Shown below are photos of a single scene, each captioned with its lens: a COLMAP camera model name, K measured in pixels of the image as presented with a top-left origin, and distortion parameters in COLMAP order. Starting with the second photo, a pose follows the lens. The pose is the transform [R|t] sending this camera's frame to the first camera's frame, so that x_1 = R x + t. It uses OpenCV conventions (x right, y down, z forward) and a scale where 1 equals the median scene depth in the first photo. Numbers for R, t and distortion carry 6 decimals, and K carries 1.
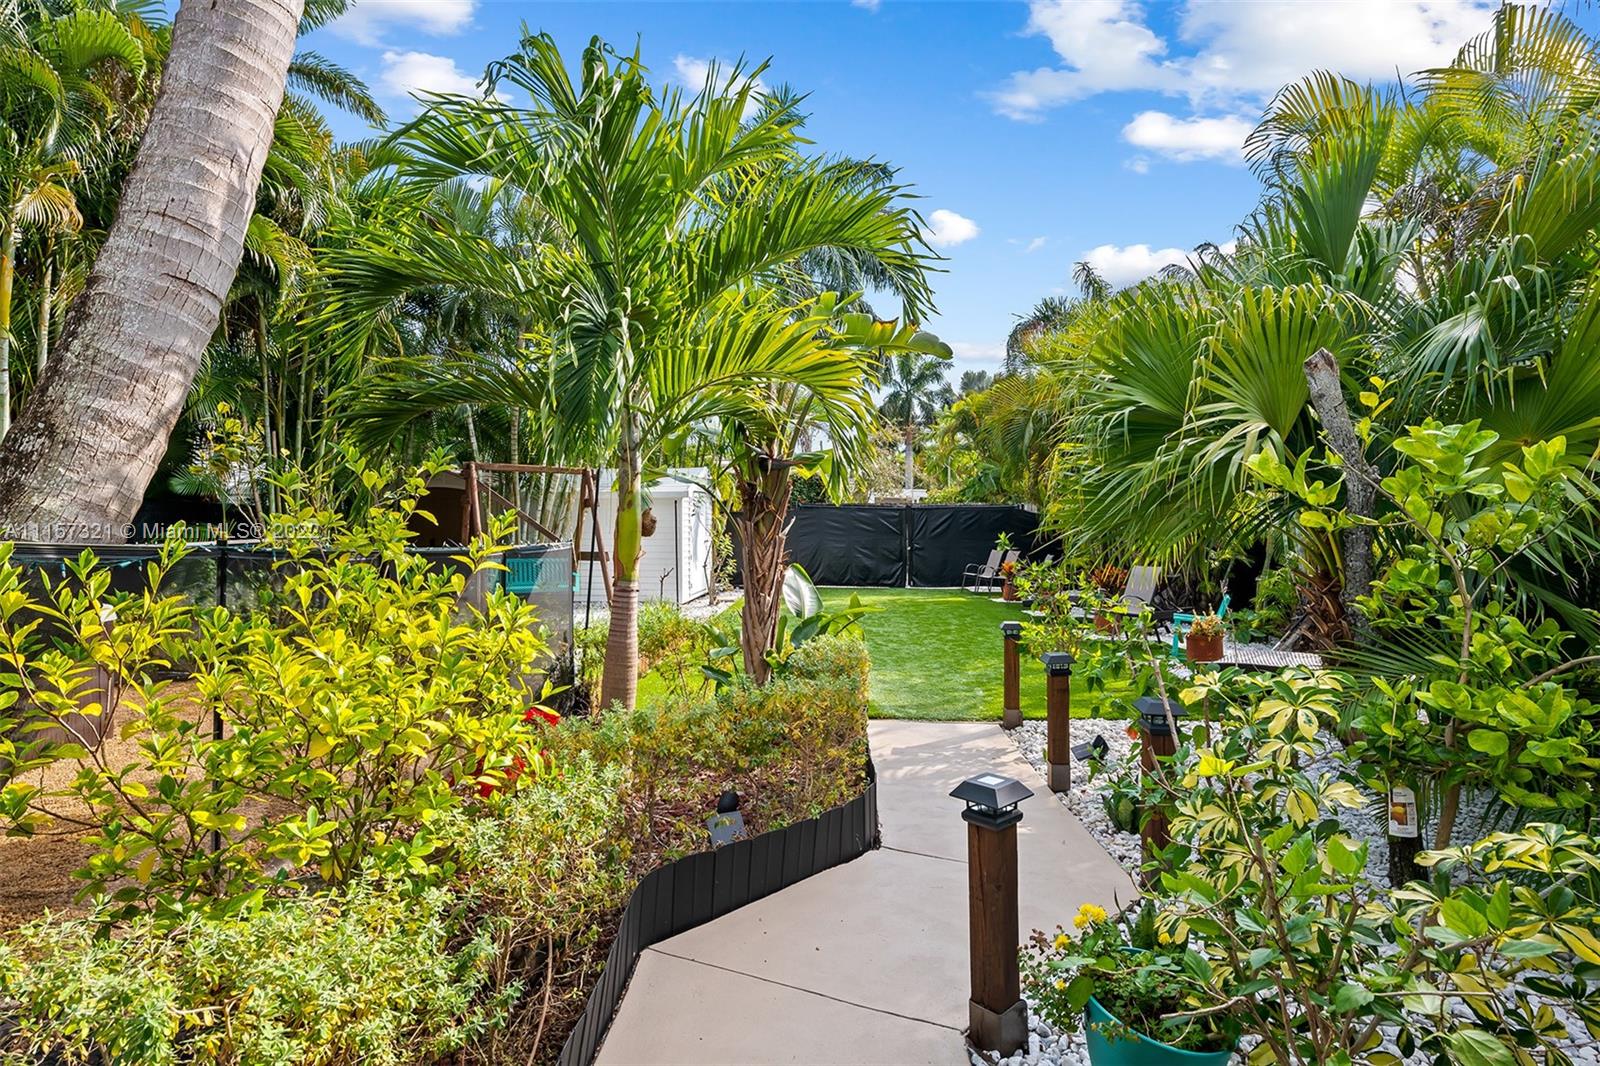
lens RADIAL K [[749.9, 0, 798.8], [0, 749.9, 521.2], [0, 0, 1]] dist [-0.001452, -0.000572]
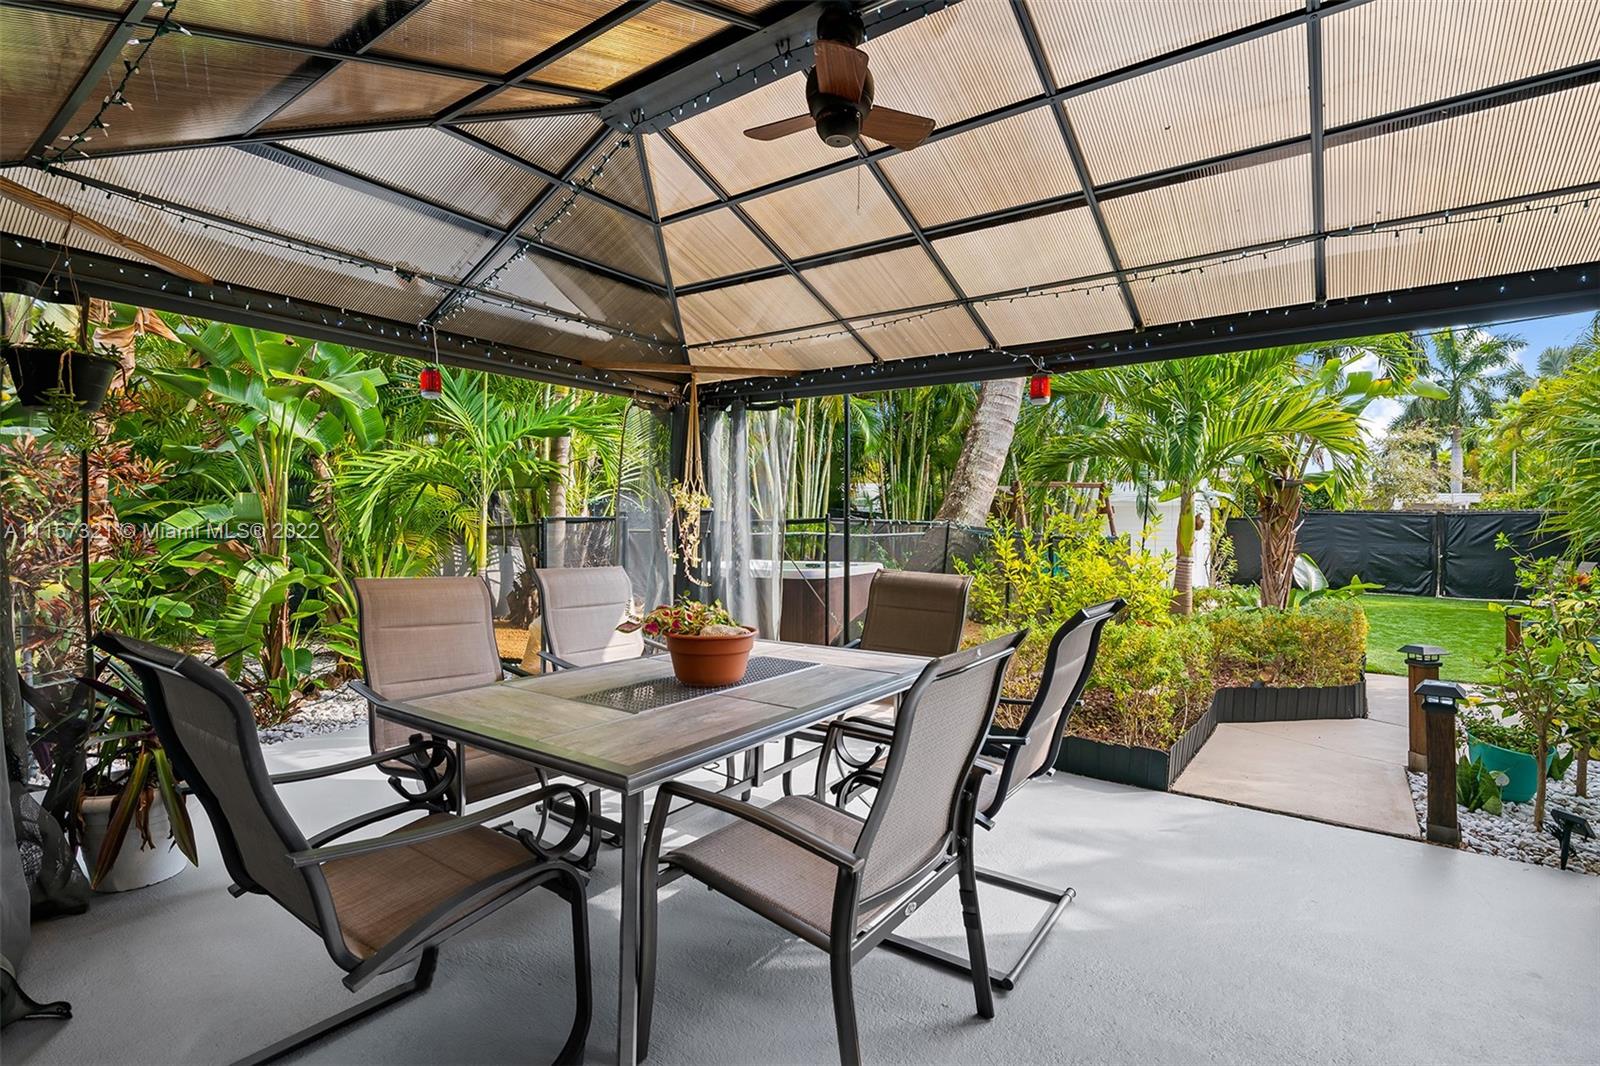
lens RADIAL K [[749.9, 0, 798.8], [0, 749.9, 521.2], [0, 0, 1]] dist [-0.001452, -0.000572]
pose [[0.831256, 0.005153, -0.555866, -0.011161], [-0.010289, 0.999928, -0.006118, 0.014984], [0.555795, 0.010805, 0.831249, -0.700336]]
